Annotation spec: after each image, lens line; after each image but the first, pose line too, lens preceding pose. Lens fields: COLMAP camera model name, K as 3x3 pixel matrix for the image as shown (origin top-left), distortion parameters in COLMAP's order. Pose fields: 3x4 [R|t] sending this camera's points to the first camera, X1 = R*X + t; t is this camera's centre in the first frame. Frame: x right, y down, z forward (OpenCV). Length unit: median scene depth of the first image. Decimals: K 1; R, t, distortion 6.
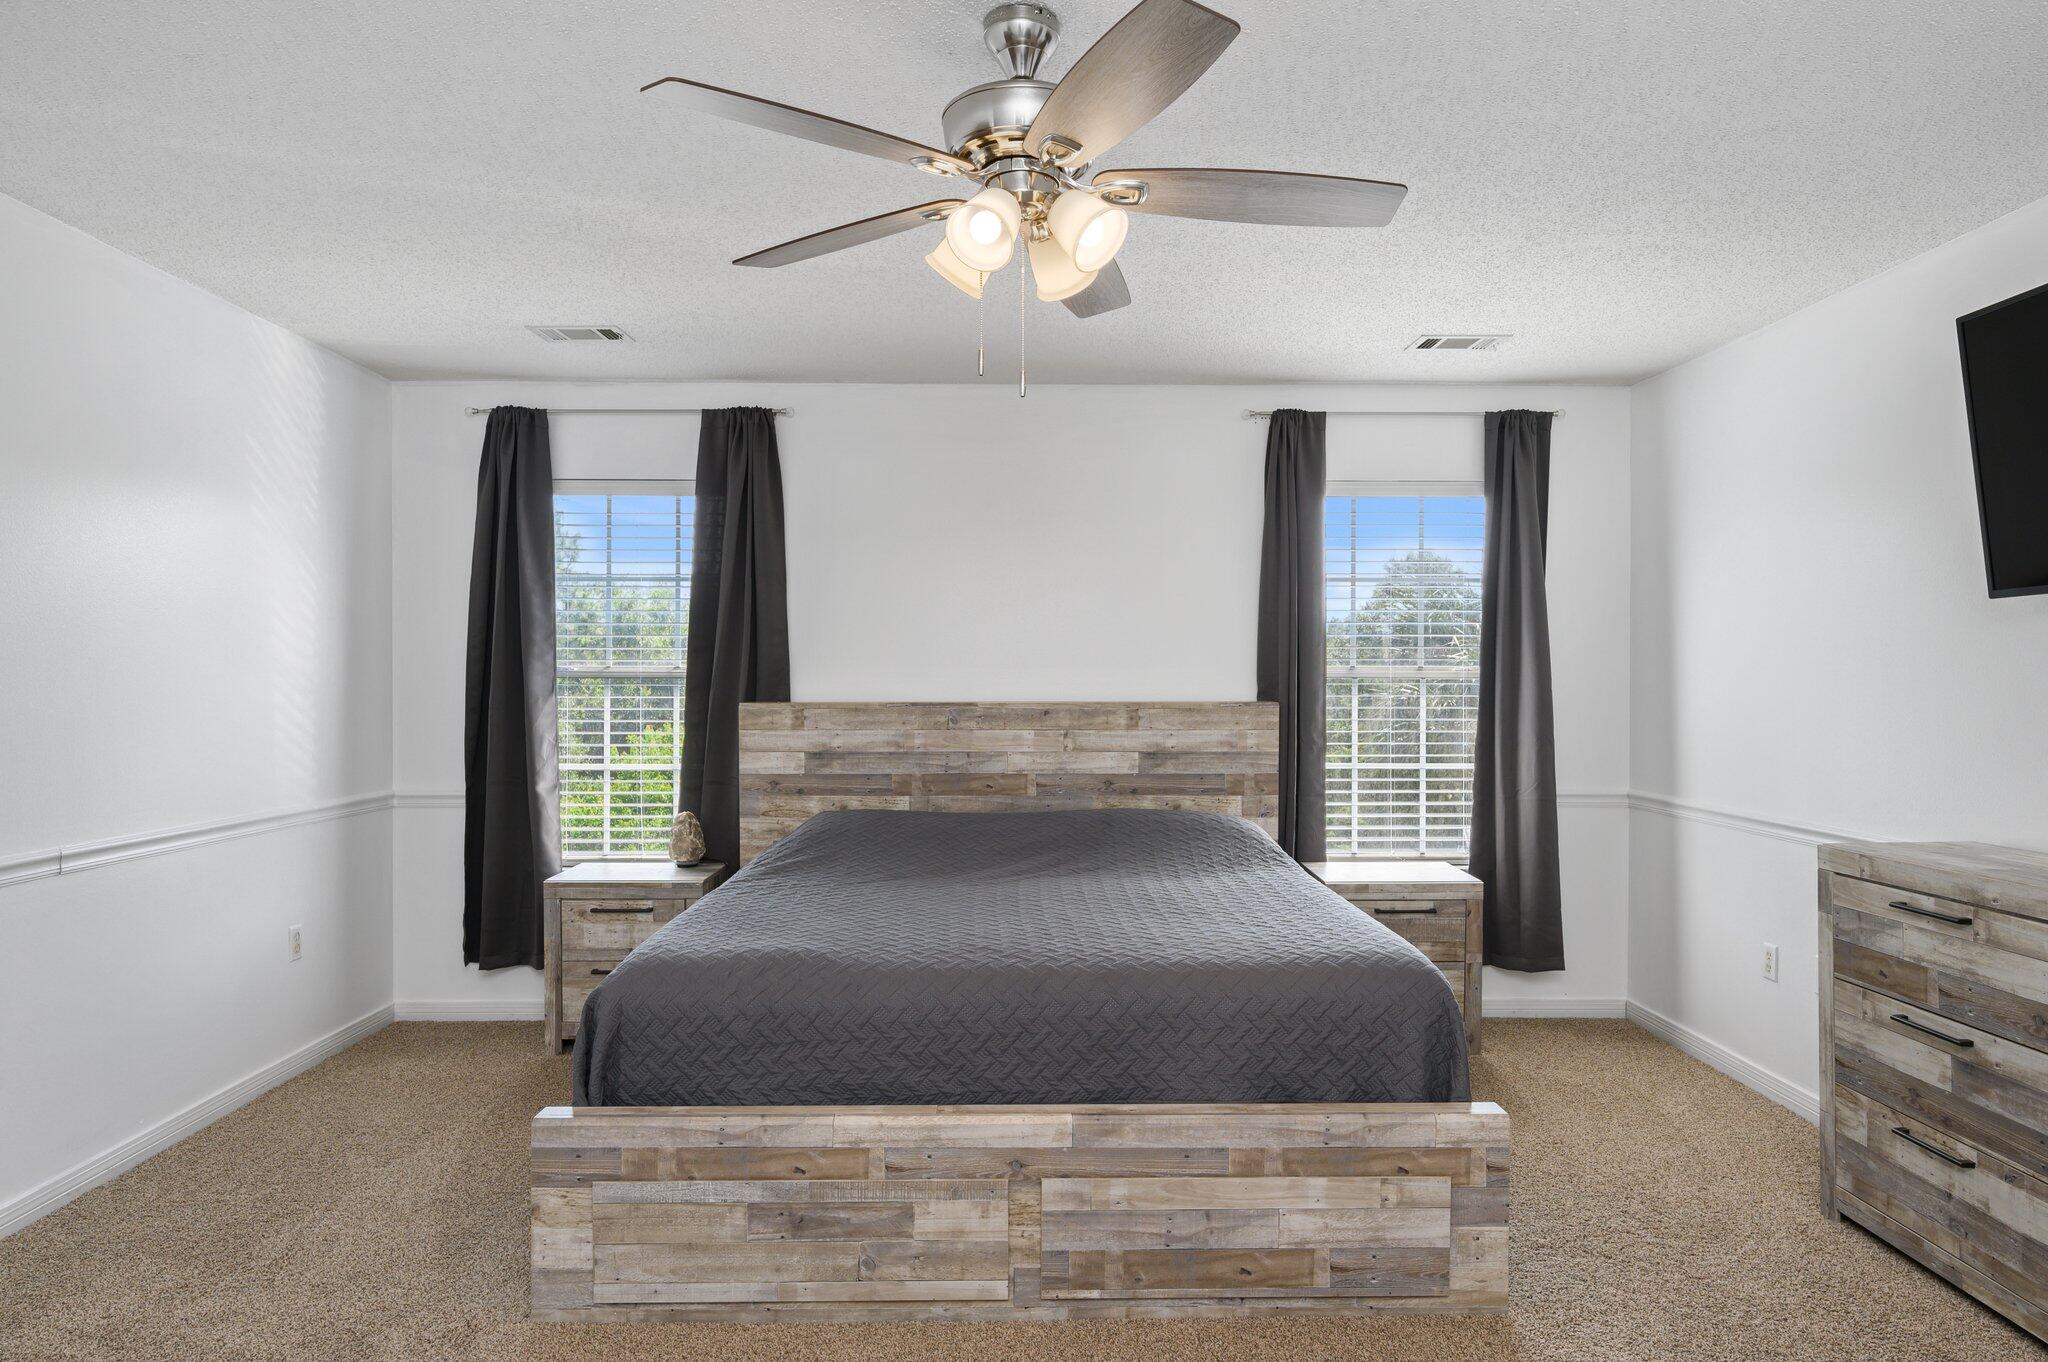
lens RADIAL K [[1335.5, 0, 1022.6], [0, 1335.5, 673.3], [0, 0, 1]] dist [-0.003475, 0.000917]
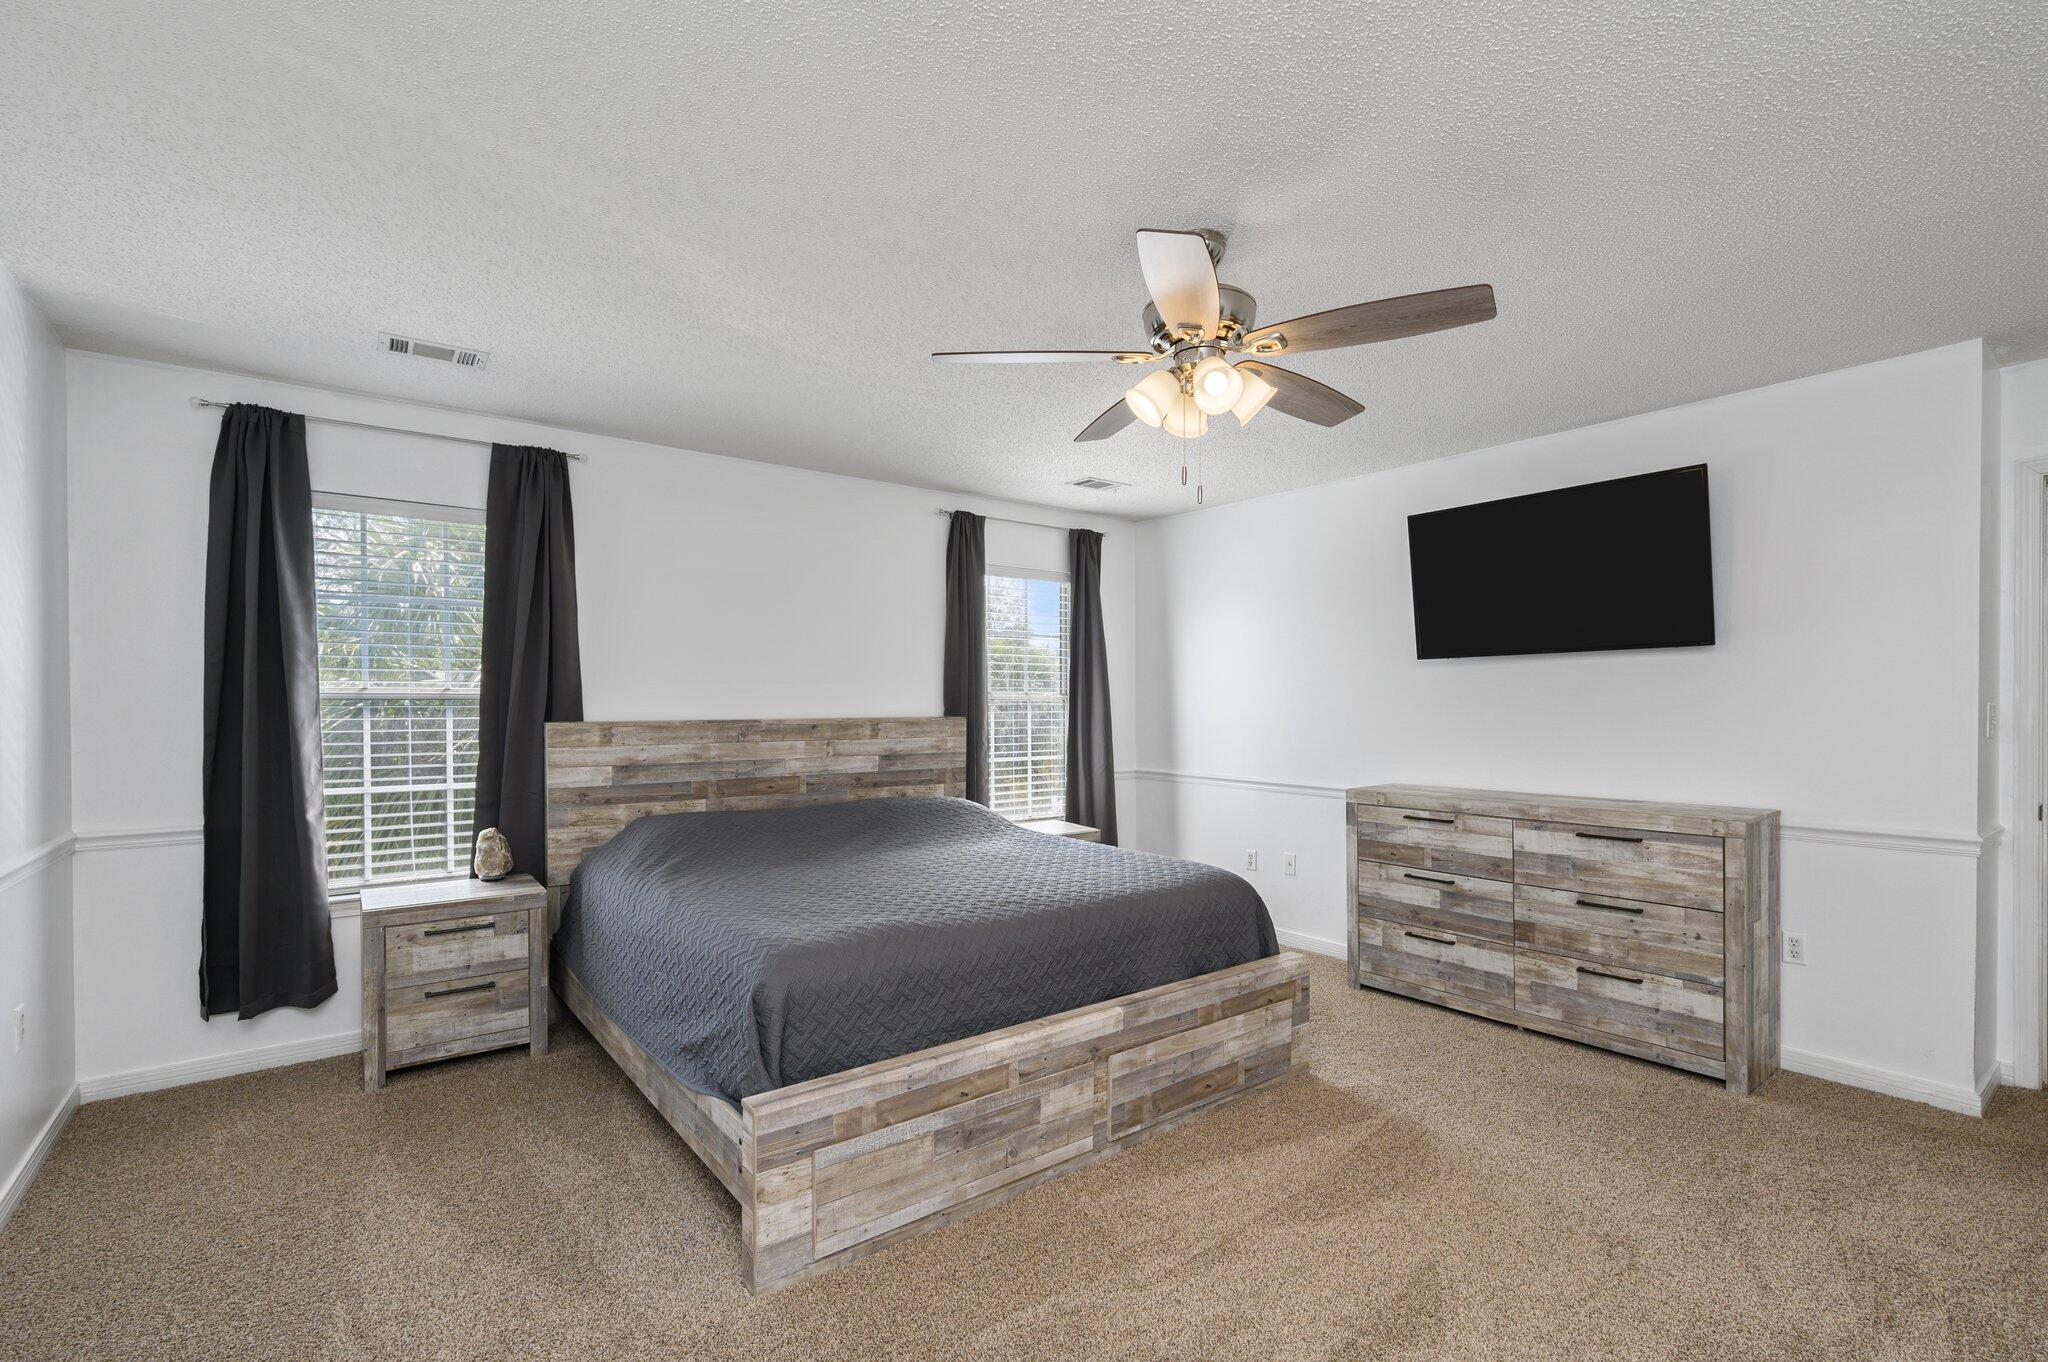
lens RADIAL K [[972.1, 0, 1019.0], [0, 972.1, 698.7], [0, 0, 1]] dist [-0.003716, 0.001548]
pose [[0.783246, 0.001029, 0.621711, -0.424838], [-0.001364, 0.999999, 0.000063, 0.002155], [-0.621711, -0.000898, 0.783246, 0.159650]]
